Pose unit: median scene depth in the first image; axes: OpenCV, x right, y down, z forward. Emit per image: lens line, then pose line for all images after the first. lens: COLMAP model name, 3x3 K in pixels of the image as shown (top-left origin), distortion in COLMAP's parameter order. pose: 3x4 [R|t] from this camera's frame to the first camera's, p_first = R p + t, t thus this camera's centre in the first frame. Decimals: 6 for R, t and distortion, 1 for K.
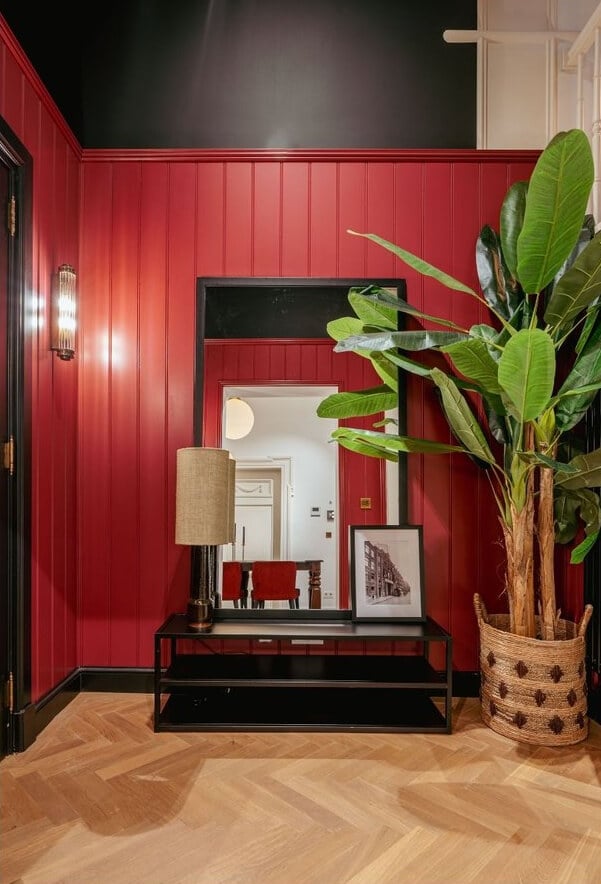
lens RADIAL K [[548.0, 0, 299.6], [0, 548.0, 451.8], [0, 0, 1]] dist [-0.002413, -0.000171]
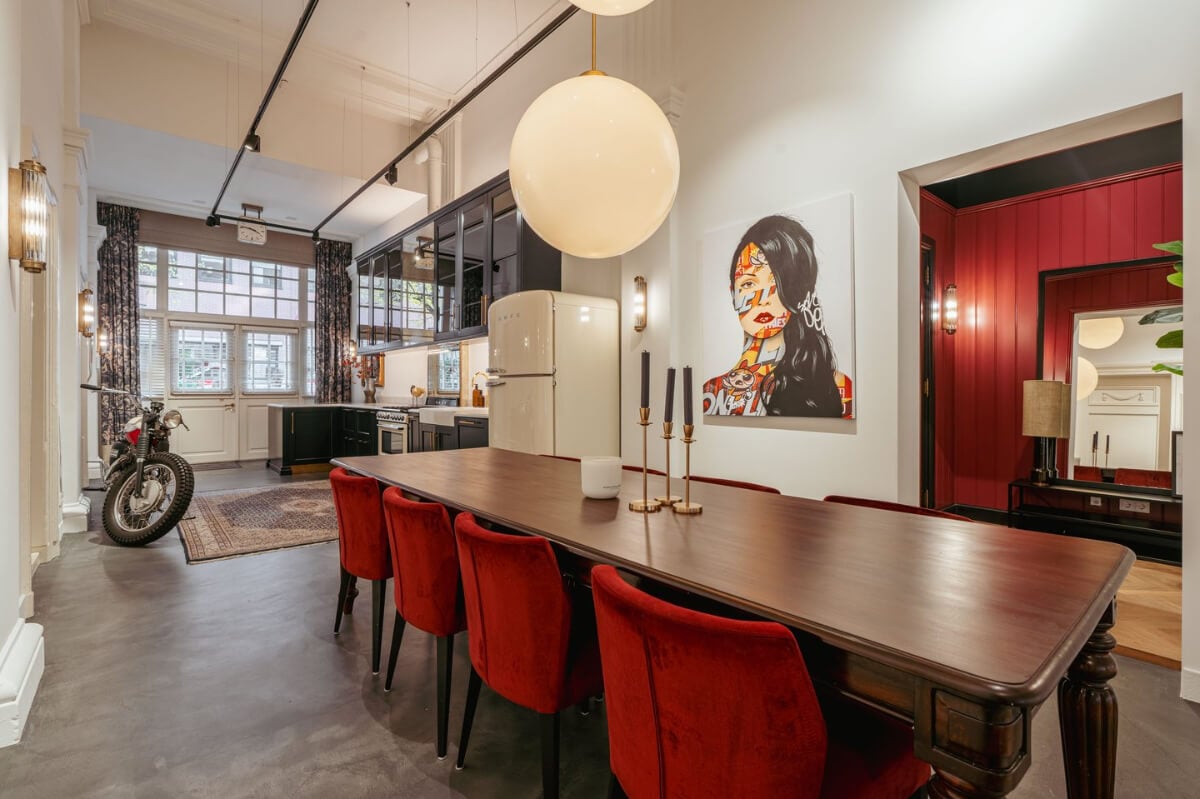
lens RADIAL K [[554.2, 0, 600.0], [0, 554.2, 399.5], [0, 0, 1]] dist [0.000358, 0.000257]
pose [[0.637845, 0.017439, -0.769967, 0.247779], [0.048891, 0.996810, 0.063079, -0.111378], [0.768612, -0.077879, 0.634958, -1.041985]]
